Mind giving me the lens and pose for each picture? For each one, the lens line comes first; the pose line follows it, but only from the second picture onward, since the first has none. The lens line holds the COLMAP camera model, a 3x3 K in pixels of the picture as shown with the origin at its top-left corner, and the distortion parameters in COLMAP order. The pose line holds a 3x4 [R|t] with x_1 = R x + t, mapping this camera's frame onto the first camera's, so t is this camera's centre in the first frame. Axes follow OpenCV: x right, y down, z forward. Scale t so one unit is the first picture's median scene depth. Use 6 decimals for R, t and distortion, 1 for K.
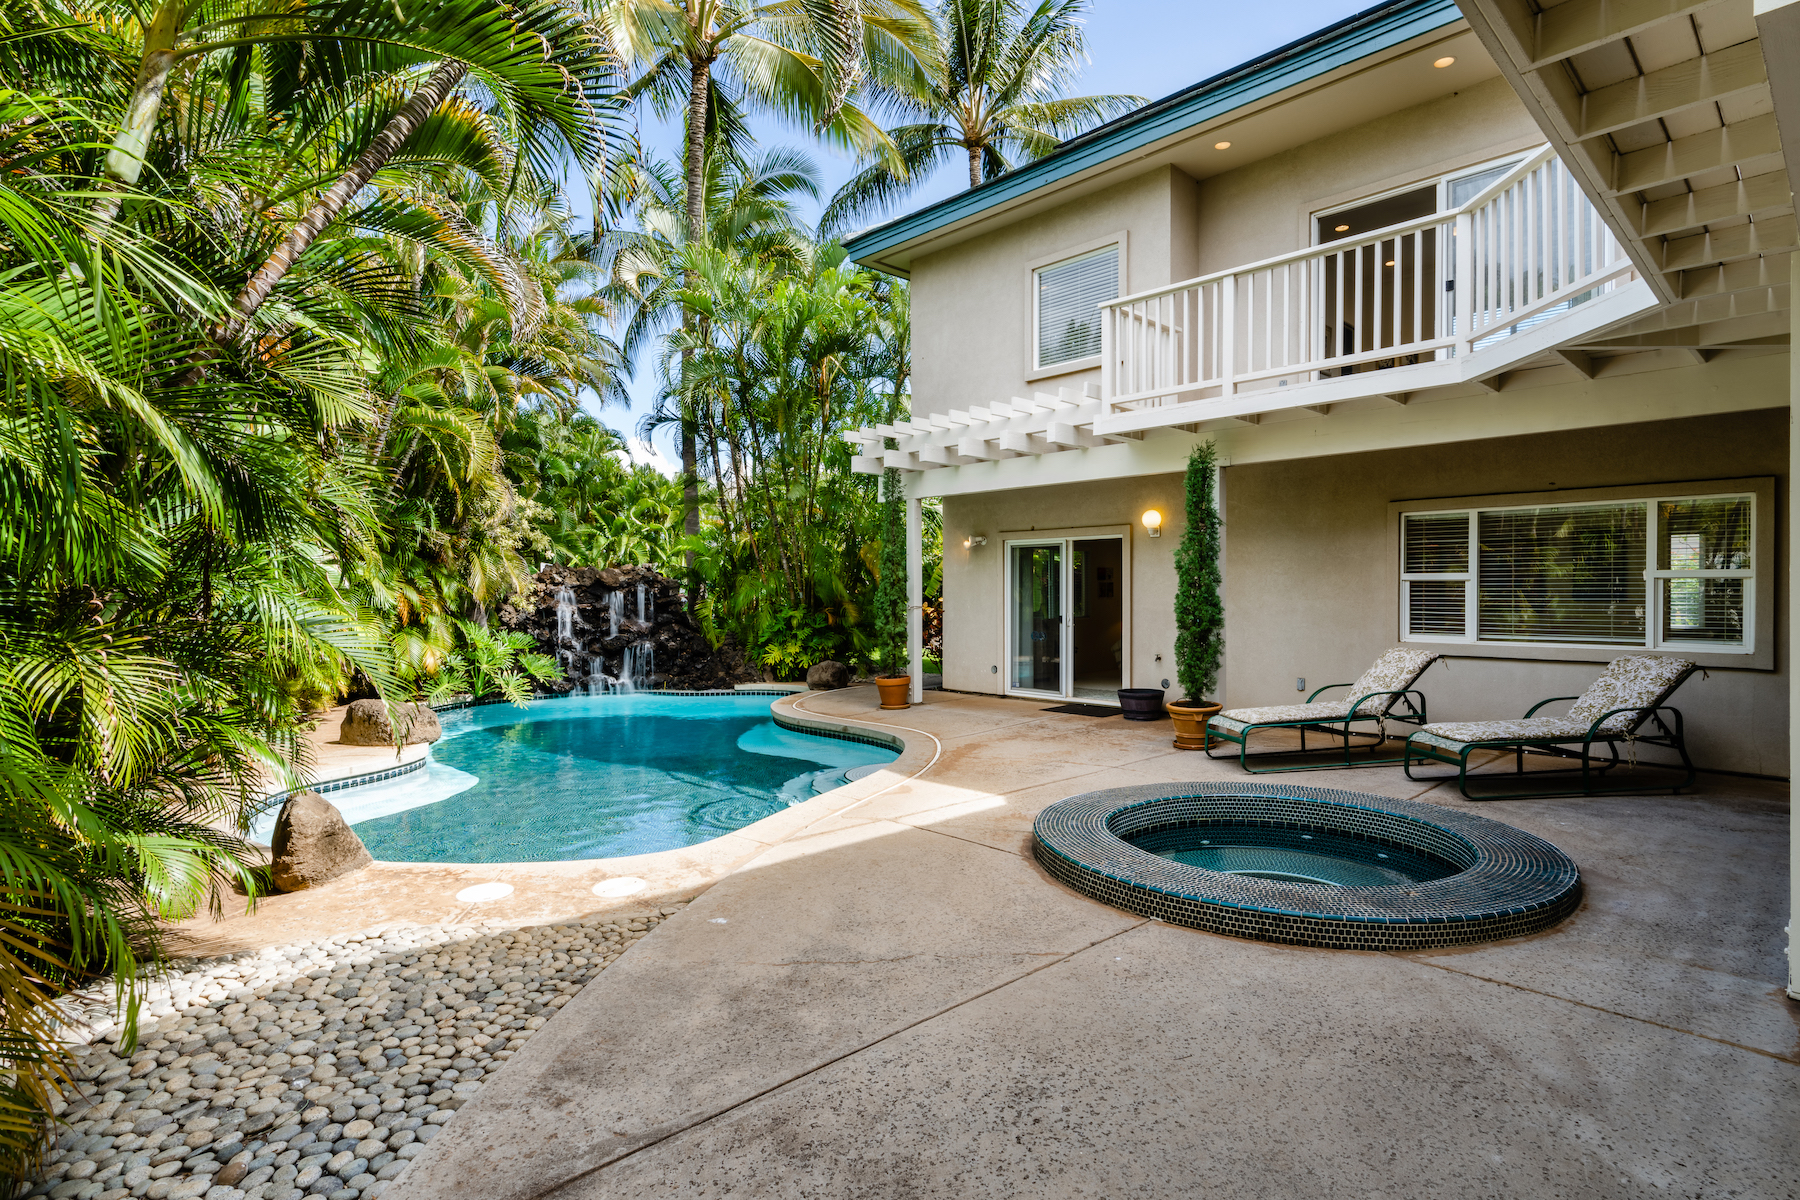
lens RADIAL K [[933.8, 0, 900.0], [0, 933.8, 600.0], [0, 0, 1]] dist [0.001717, 0.000044]
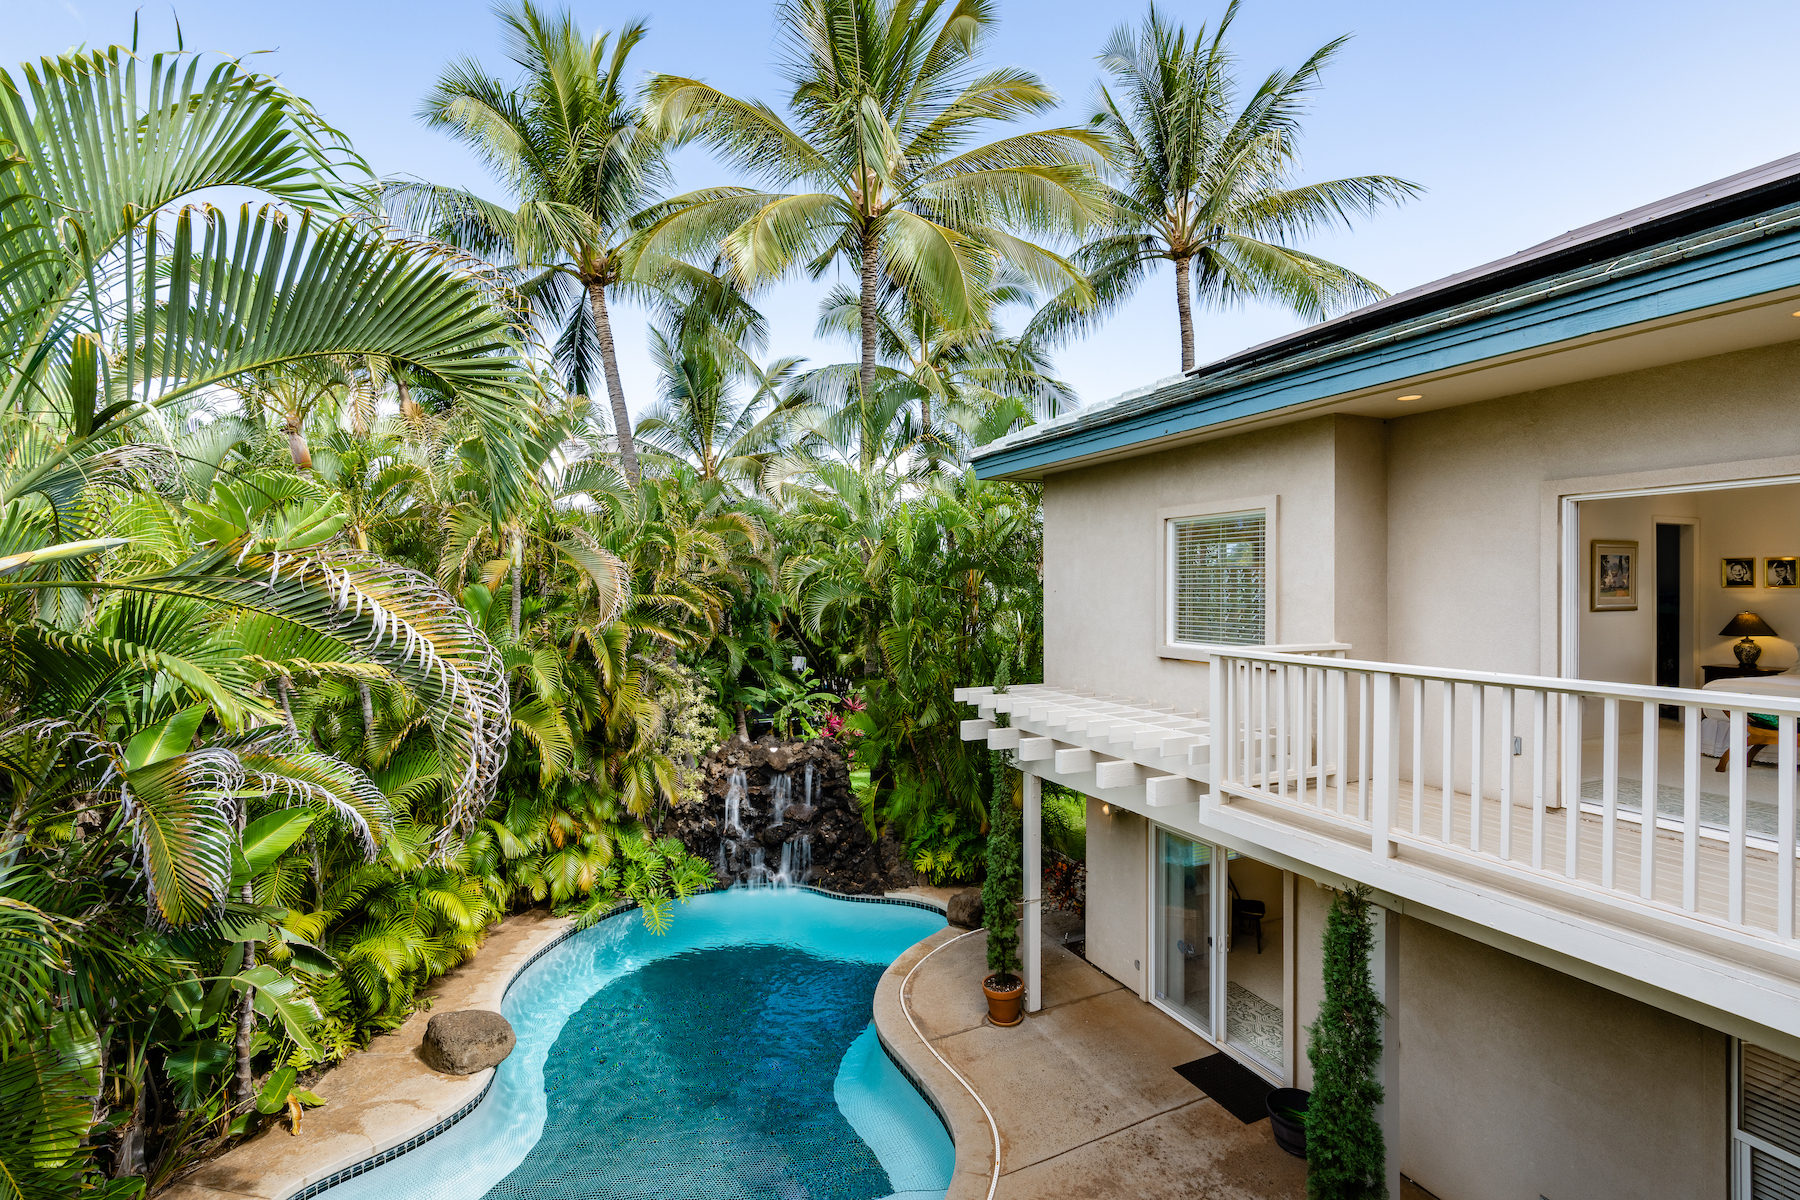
lens RADIAL K [[841.7, 0, 900.0], [0, 841.7, 600.0], [0, 0, 1]] dist [-0.001235, 0.000052]
pose [[0.945074, 0.001276, -0.326853, 0.120796], [0.001154, 0.999973, 0.007241, -0.214842], [0.326853, -0.007220, 0.945048, 0.180995]]
